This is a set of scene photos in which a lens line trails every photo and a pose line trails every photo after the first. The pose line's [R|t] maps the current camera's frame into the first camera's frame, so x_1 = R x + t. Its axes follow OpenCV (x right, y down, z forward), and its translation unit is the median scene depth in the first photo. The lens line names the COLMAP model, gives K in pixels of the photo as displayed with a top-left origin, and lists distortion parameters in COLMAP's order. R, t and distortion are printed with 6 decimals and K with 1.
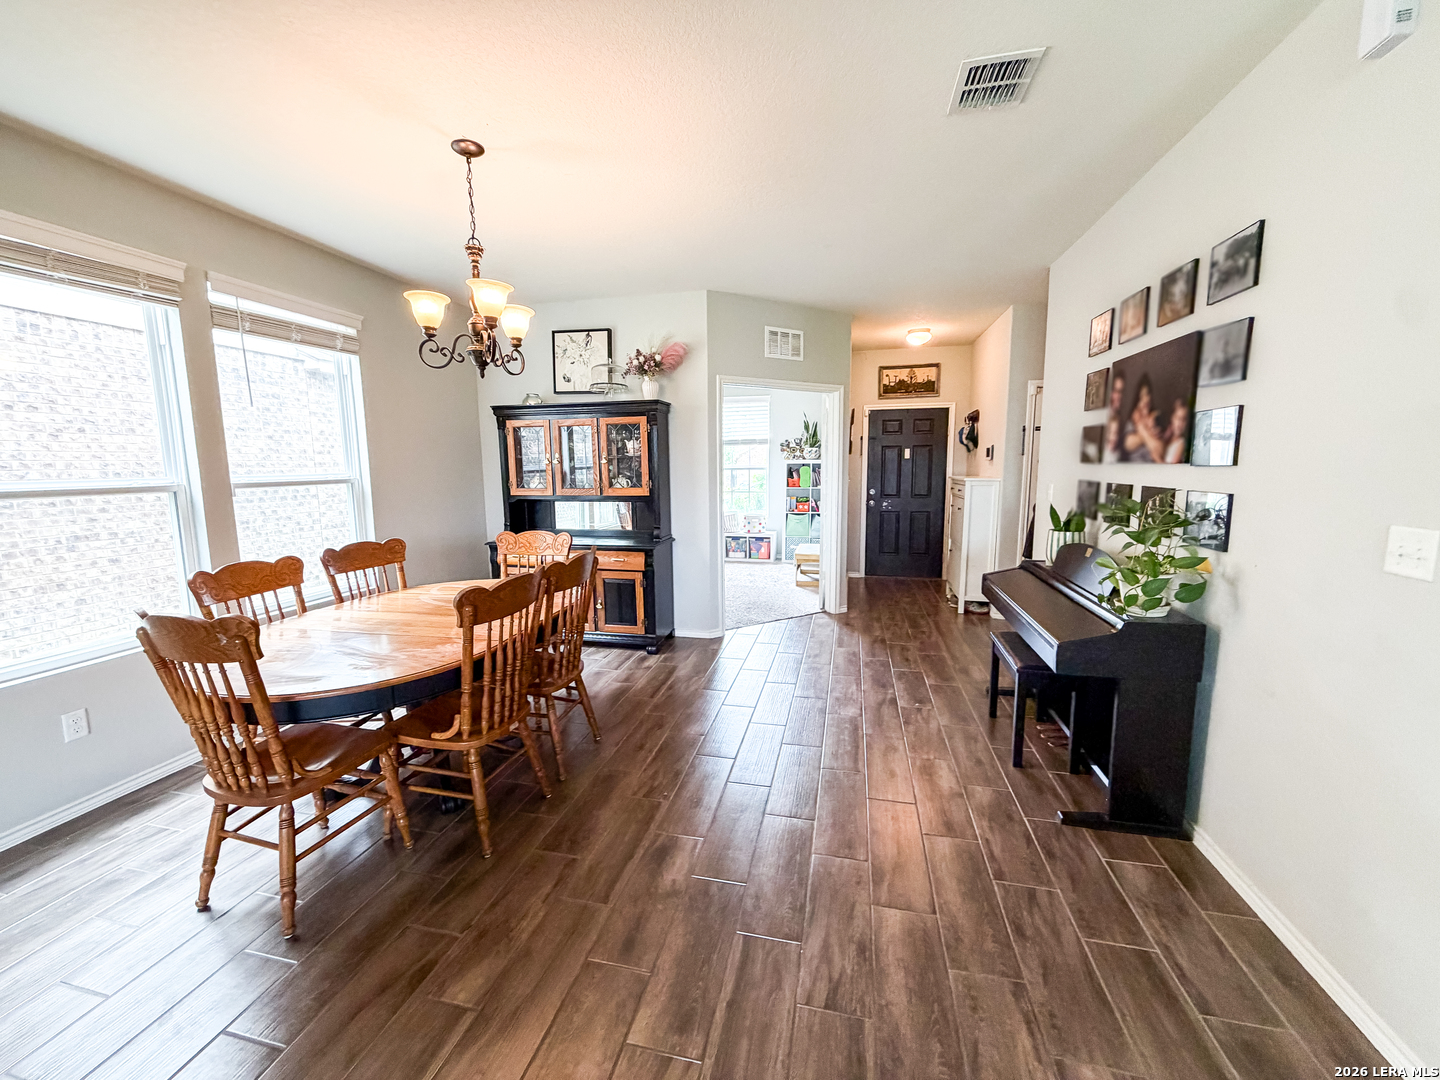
lens RADIAL K [[577.1, 0, 711.5], [0, 577.1, 540.4], [0, 0, 1]] dist [0.001192, -0.000115]
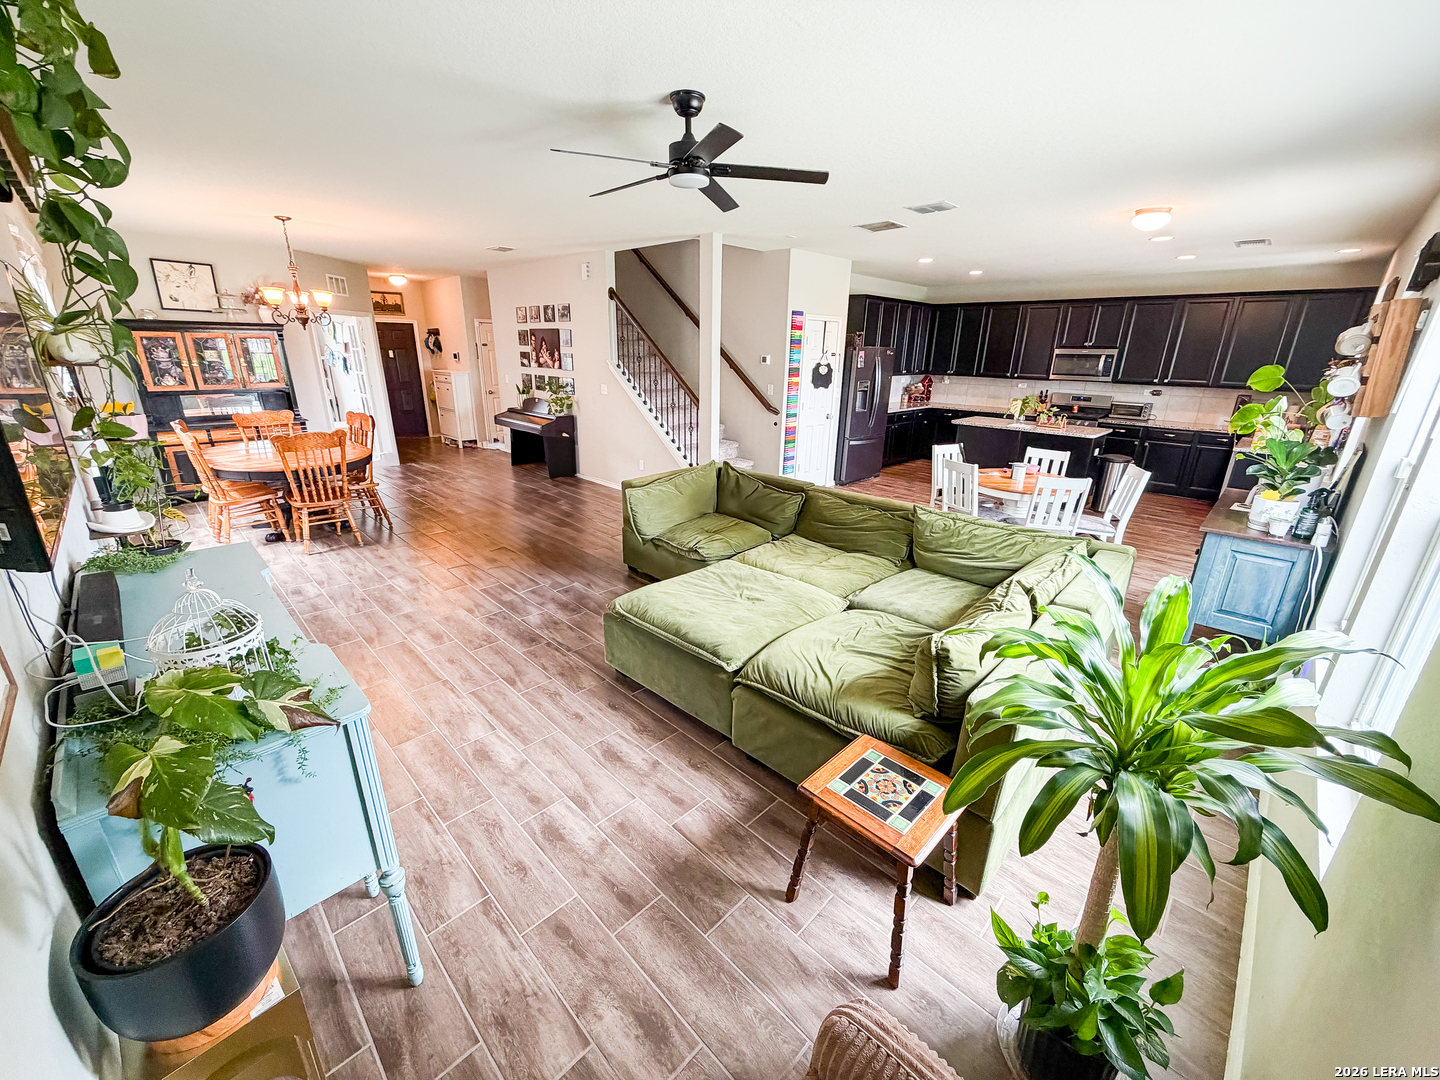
lens RADIAL K [[577.1, 0, 716.2], [0, 577.1, 540.1], [0, 0, 1]] dist [0.001192, -0.000115]
pose [[0.517944, -0.255777, 0.816279, -1.313104], [0.093991, 0.965489, 0.242892, 0.074067], [-0.850235, -0.049082, 0.524110, -1.214667]]
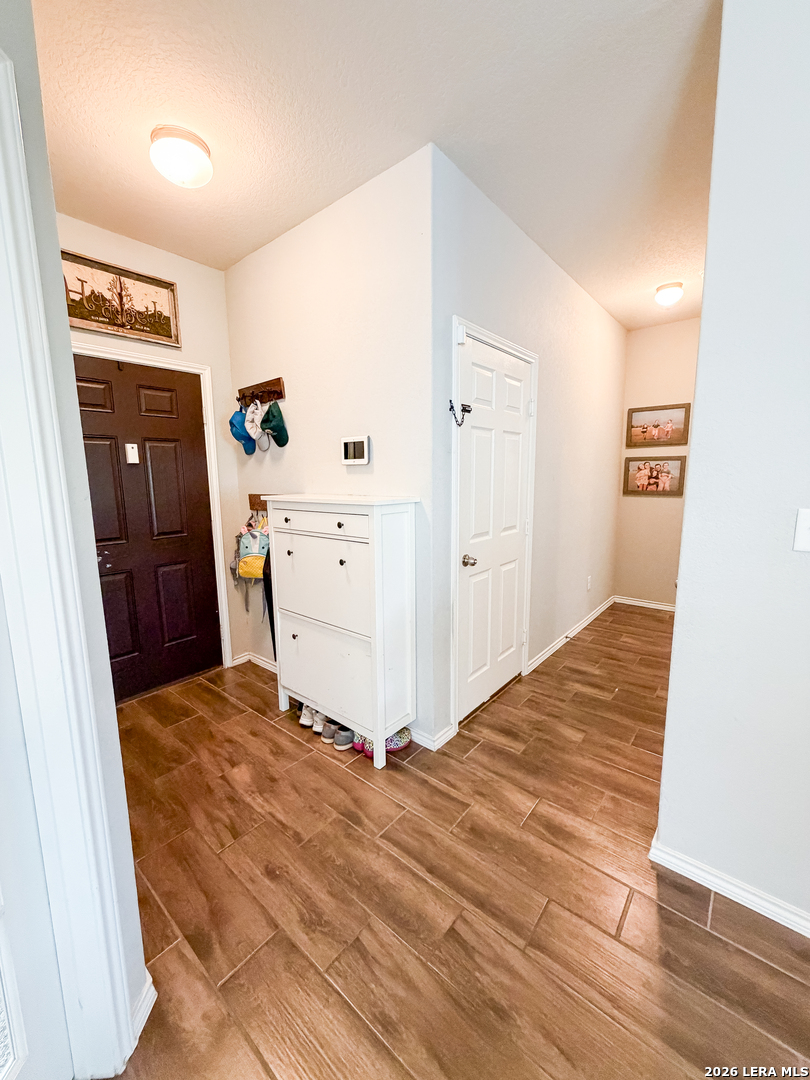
lens RADIAL K [[432.9, 0, 399.1], [0, 432.9, 536.4], [0, 0, 1]] dist [0.001192, -0.000115]
pose [[0.443214, -0.109354, 0.889721, 0.237804], [0.130499, 0.989829, 0.056650, -0.163145], [-0.886866, 0.091000, 0.452976, 1.455692]]
